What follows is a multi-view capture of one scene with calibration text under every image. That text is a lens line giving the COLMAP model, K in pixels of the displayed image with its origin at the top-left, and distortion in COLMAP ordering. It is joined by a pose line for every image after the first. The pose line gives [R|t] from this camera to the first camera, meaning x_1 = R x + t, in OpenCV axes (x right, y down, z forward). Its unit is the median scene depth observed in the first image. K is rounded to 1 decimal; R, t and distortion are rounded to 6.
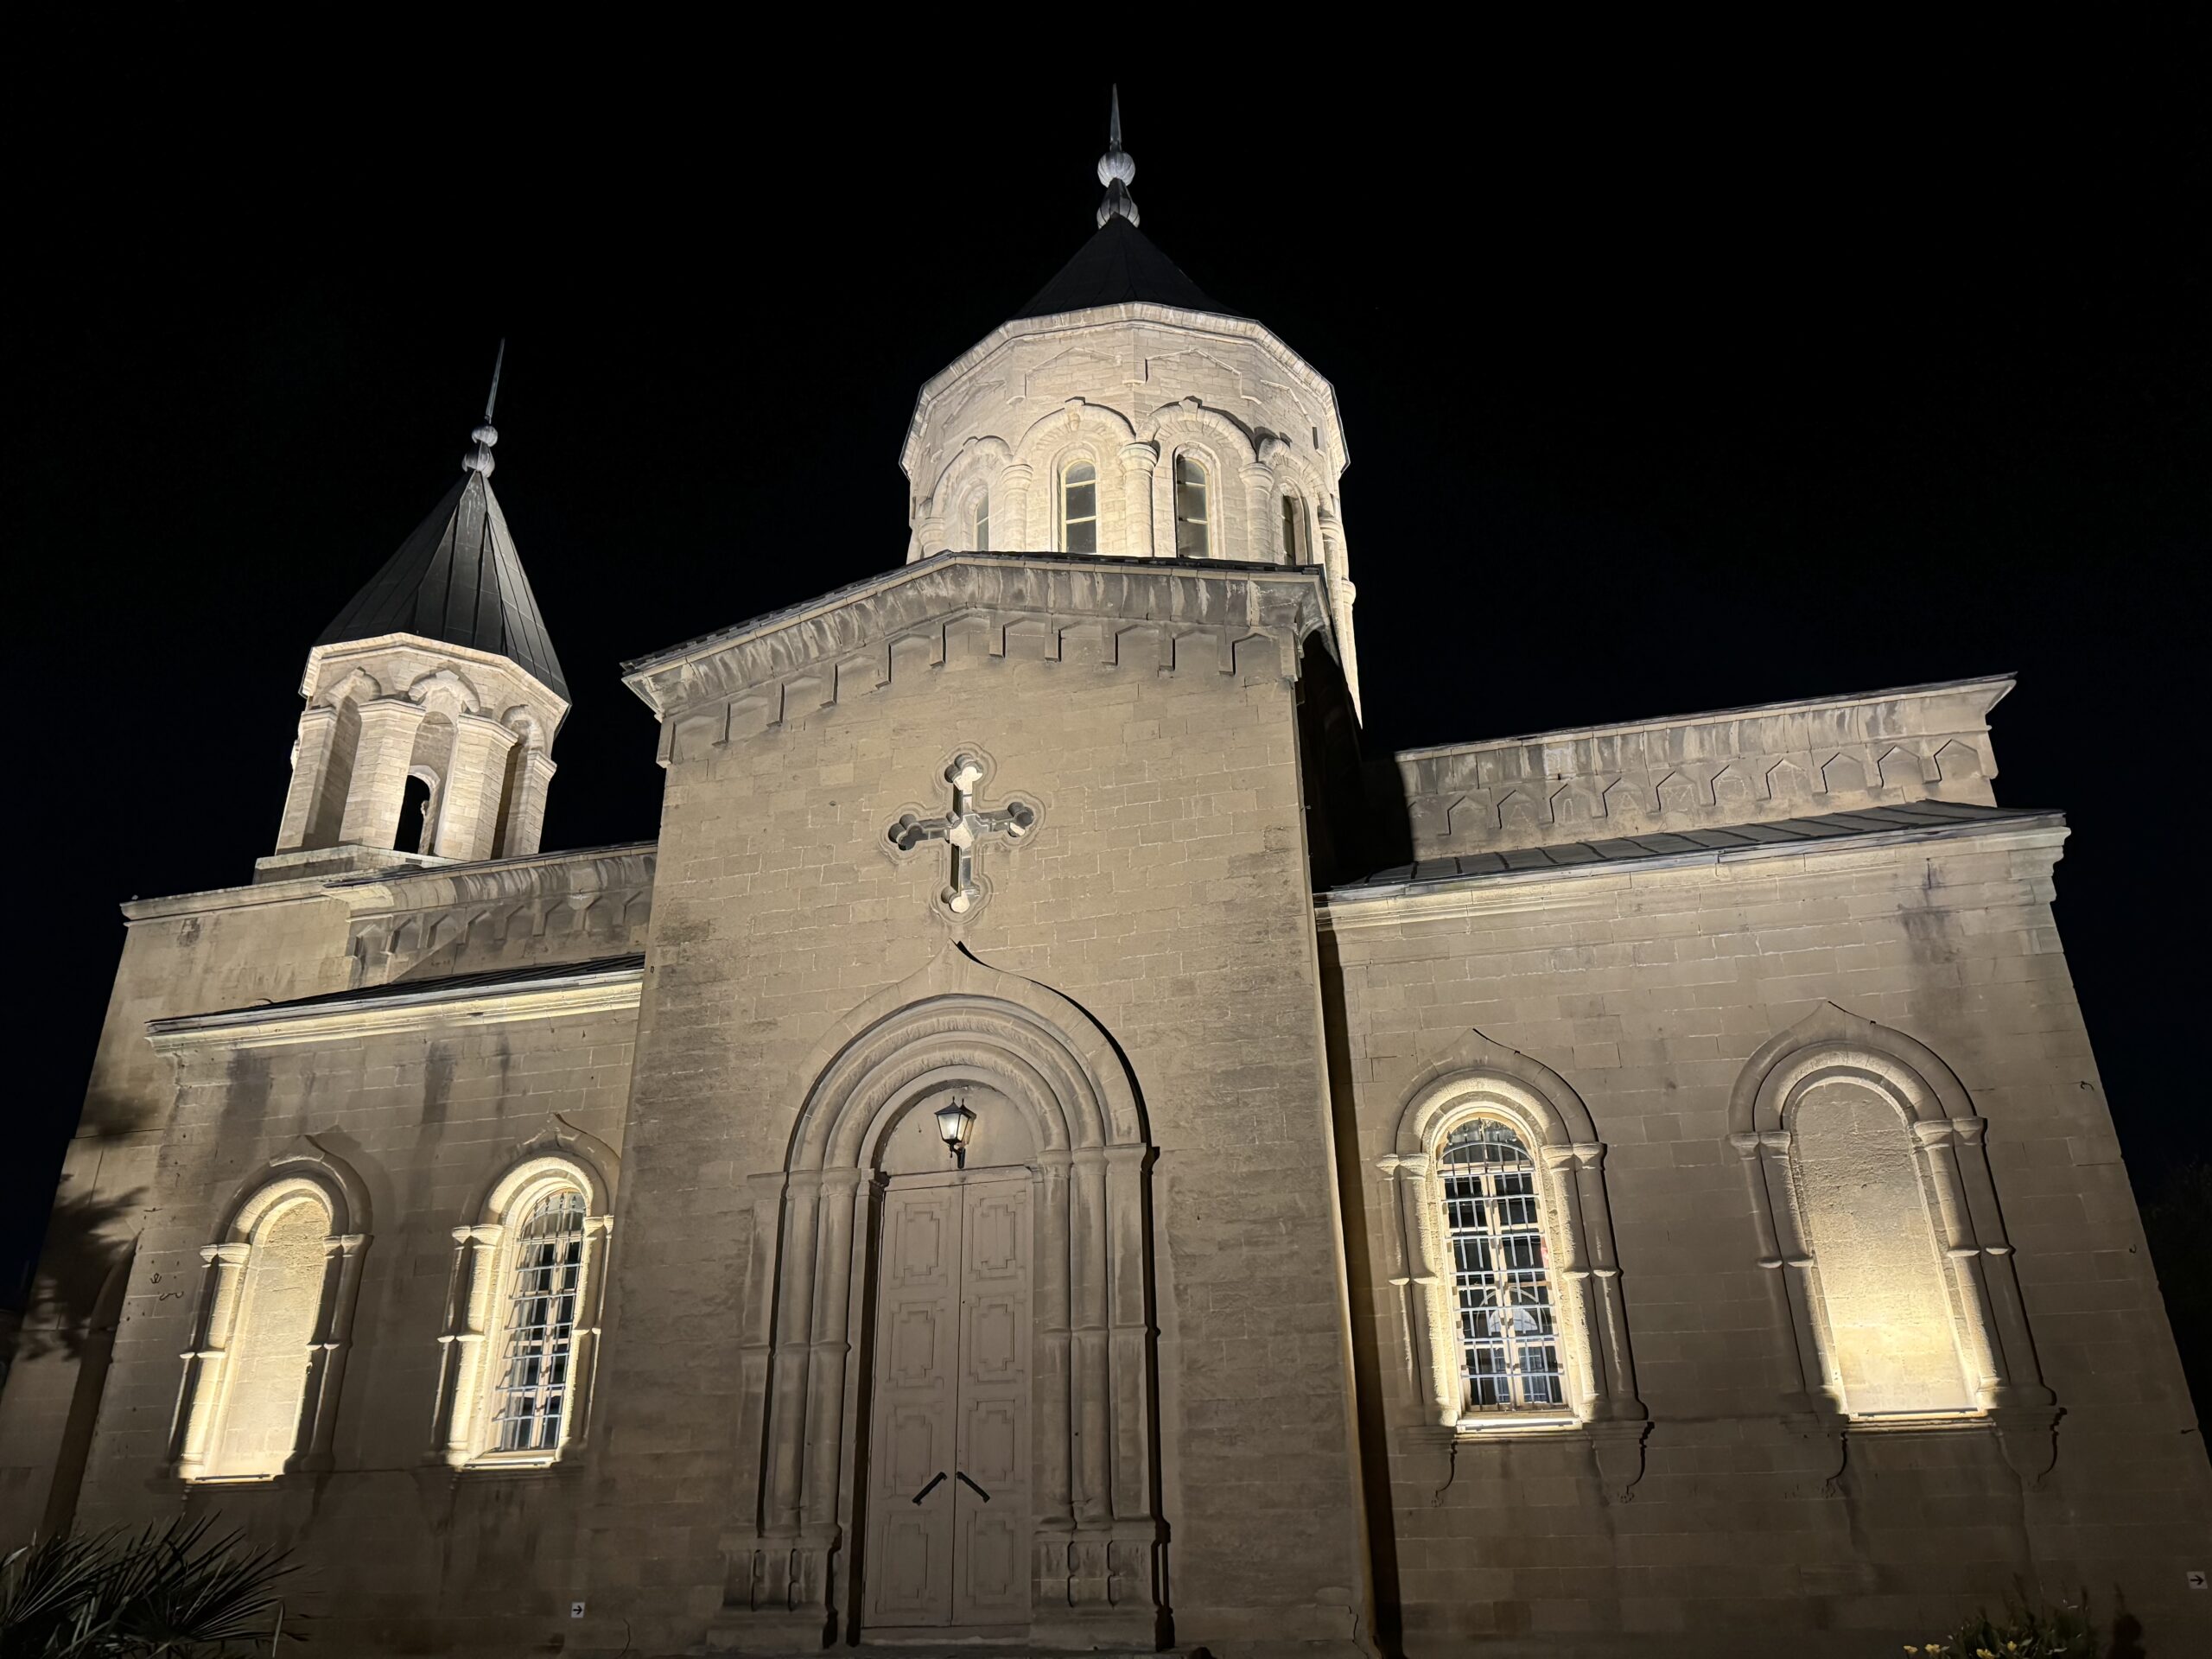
lens RADIAL K [[1523.6, 0, 1106.0], [0, 1523.6, 829.5], [0, 0, 1]] dist [0.084377, -0.105259]
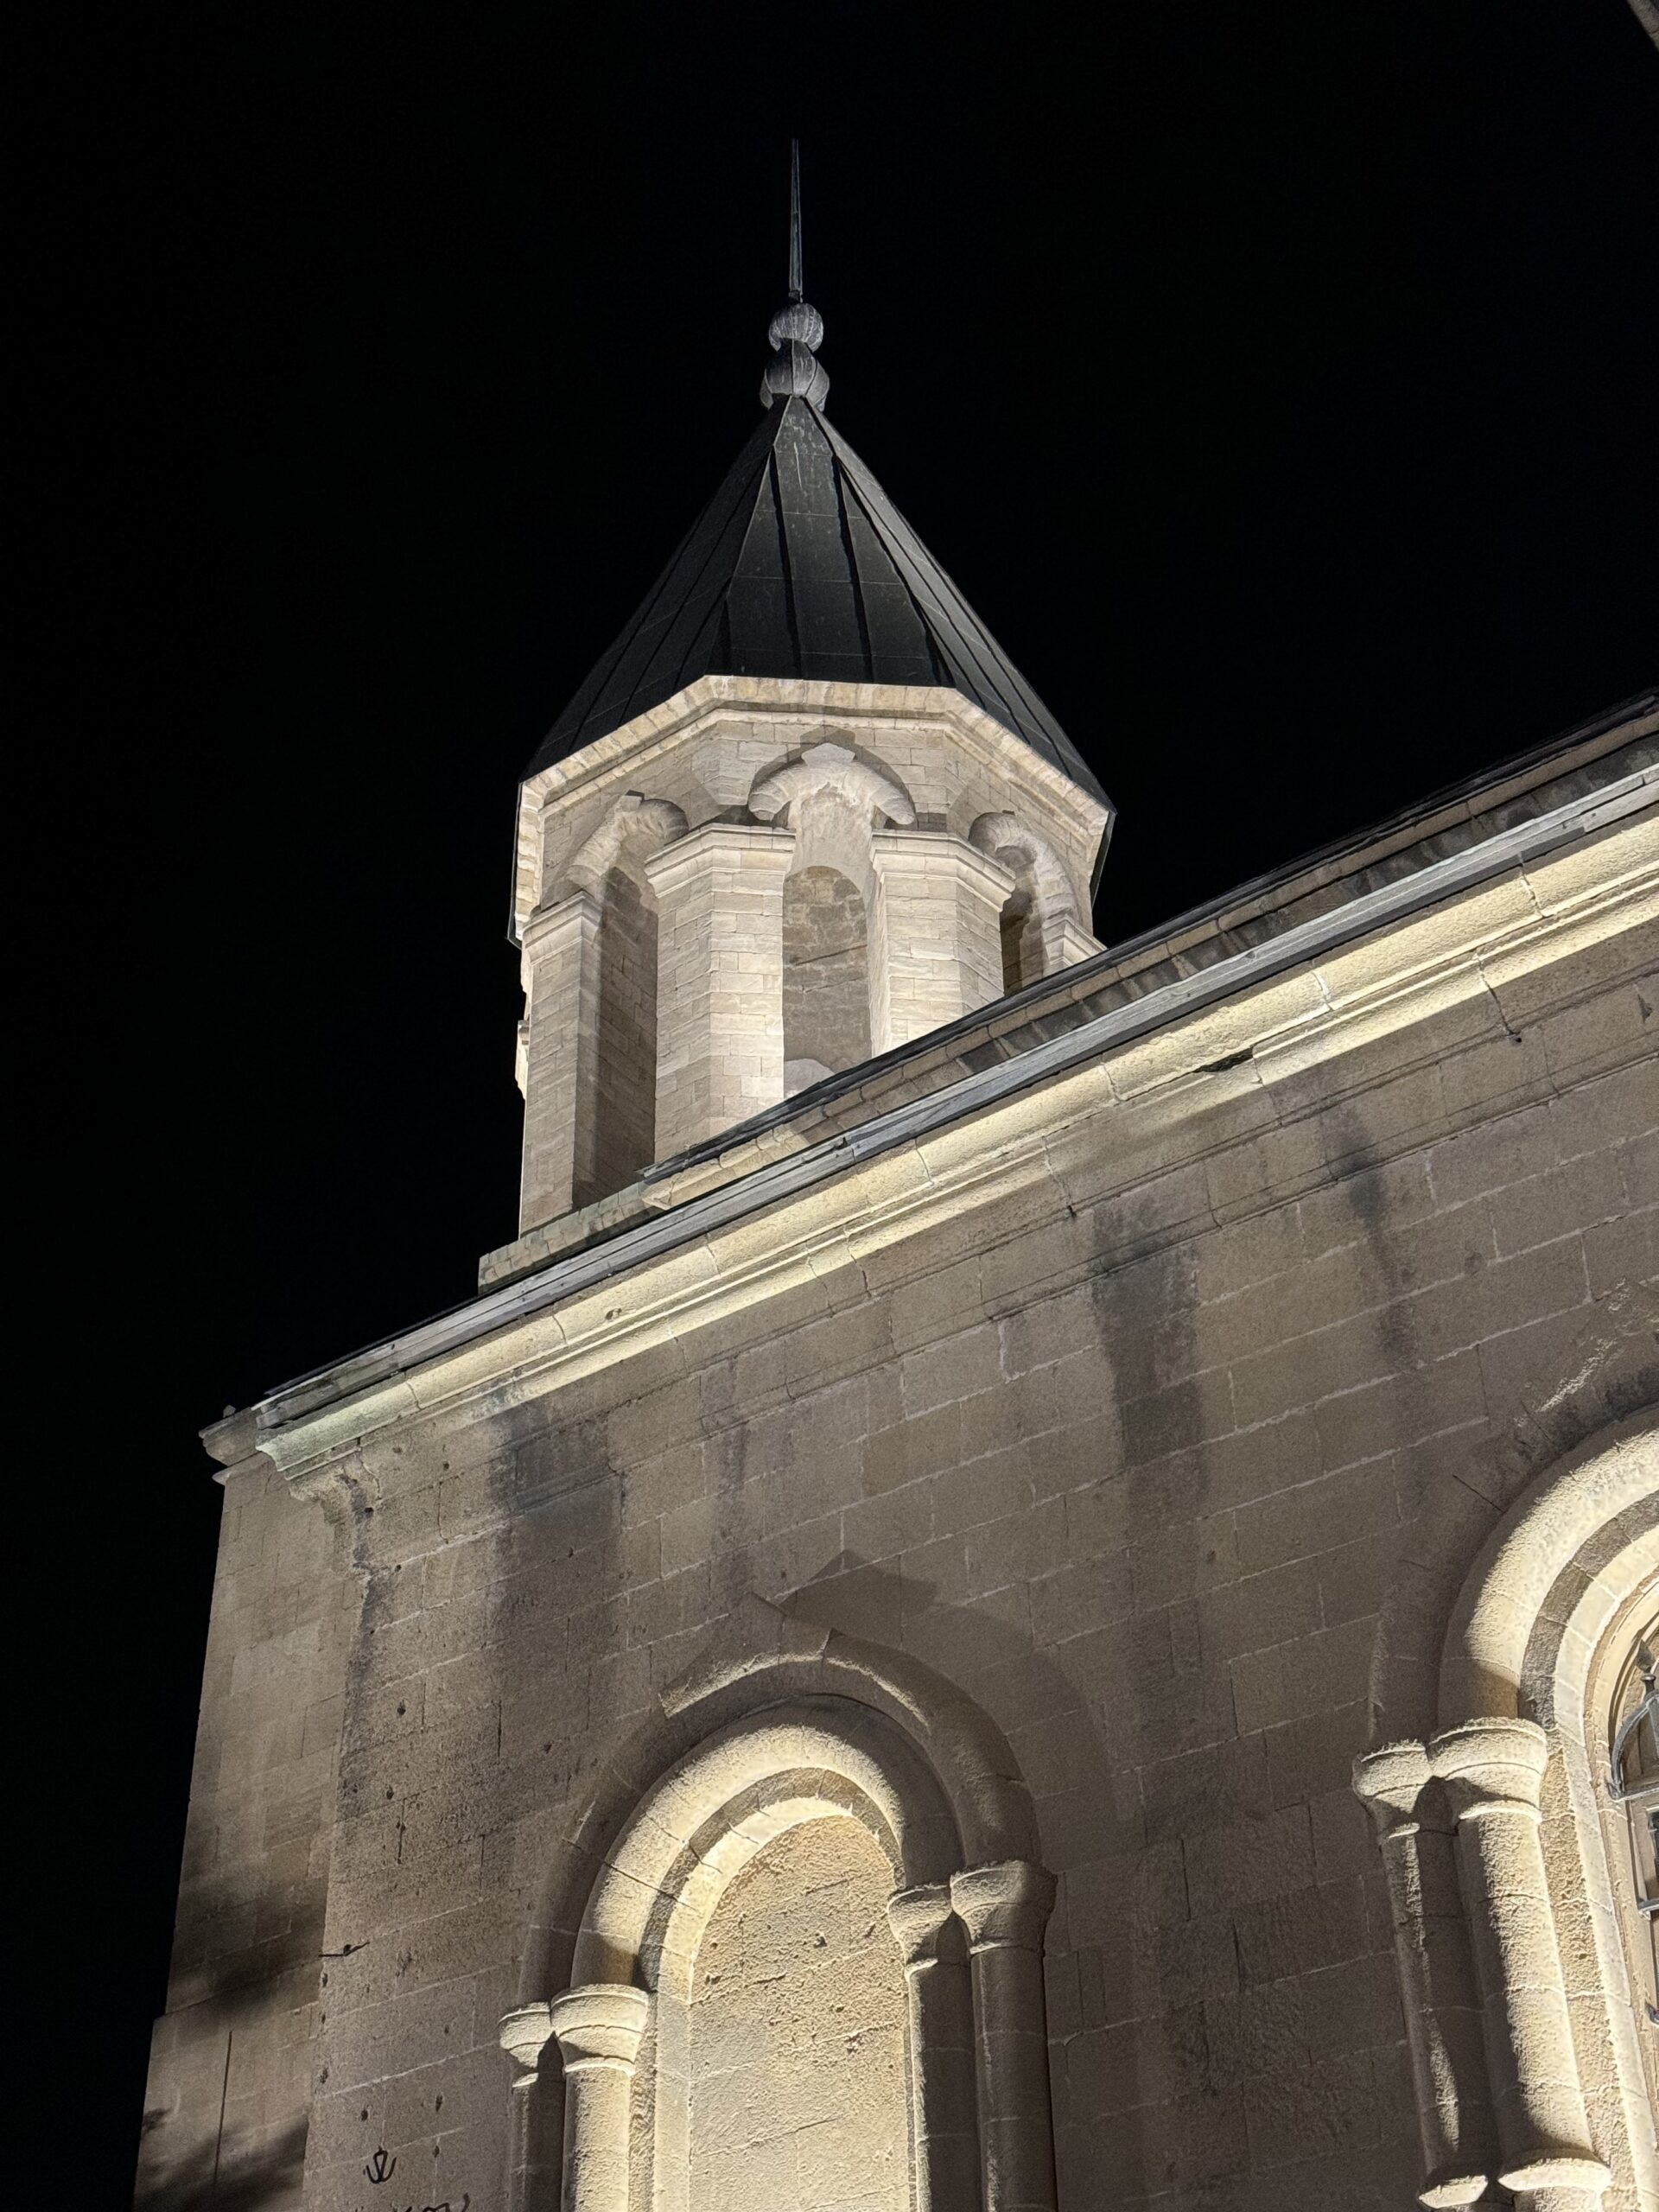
lens RADIAL K [[3070.6, 0, 829.5], [0, 3070.6, 1106.0], [0, 0, 1]] dist [0.113979, -0.047841]
pose [[0.911611, -0.231232, -0.339849, -0.288300], [0.170189, 0.964902, -0.200001, 0.228655], [0.374167, 0.124485, 0.918968, 0.464271]]
